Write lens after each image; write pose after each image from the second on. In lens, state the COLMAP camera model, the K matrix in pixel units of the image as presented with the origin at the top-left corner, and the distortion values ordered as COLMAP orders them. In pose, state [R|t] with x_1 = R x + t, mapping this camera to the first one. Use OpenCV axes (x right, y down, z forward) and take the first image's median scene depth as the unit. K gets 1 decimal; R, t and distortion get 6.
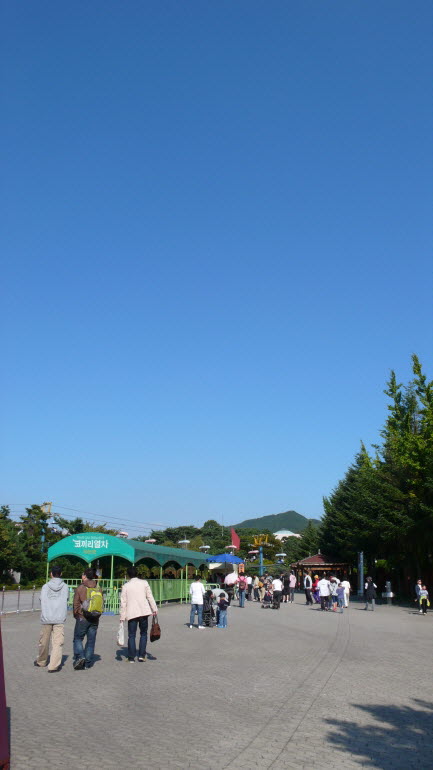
lens RADIAL K [[566.7, 0, 216.5], [0, 566.7, 385.0], [0, 0, 1]] dist [-0.101448, -0.000022]
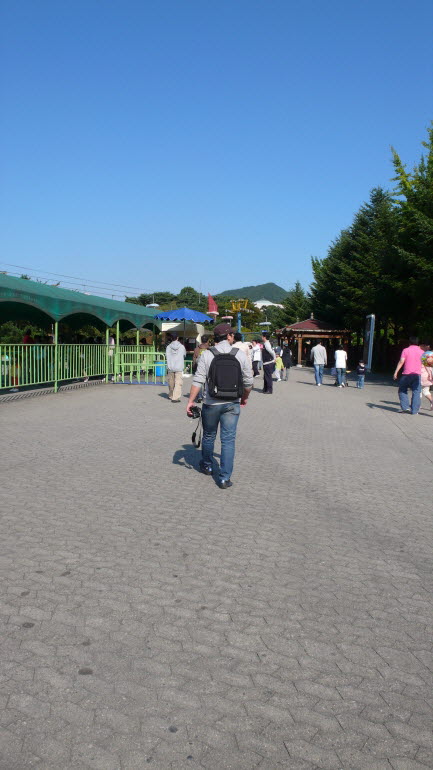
lens RADIAL K [[566.7, 0, 216.5], [0, 566.7, 385.0], [0, 0, 1]] dist [-0.101448, -0.000022]
pose [[0.999214, 0.012456, 0.037631, 0.012622], [-0.026153, 0.920559, 0.389727, 0.054752], [-0.029787, -0.390405, 0.920161, 0.157063]]
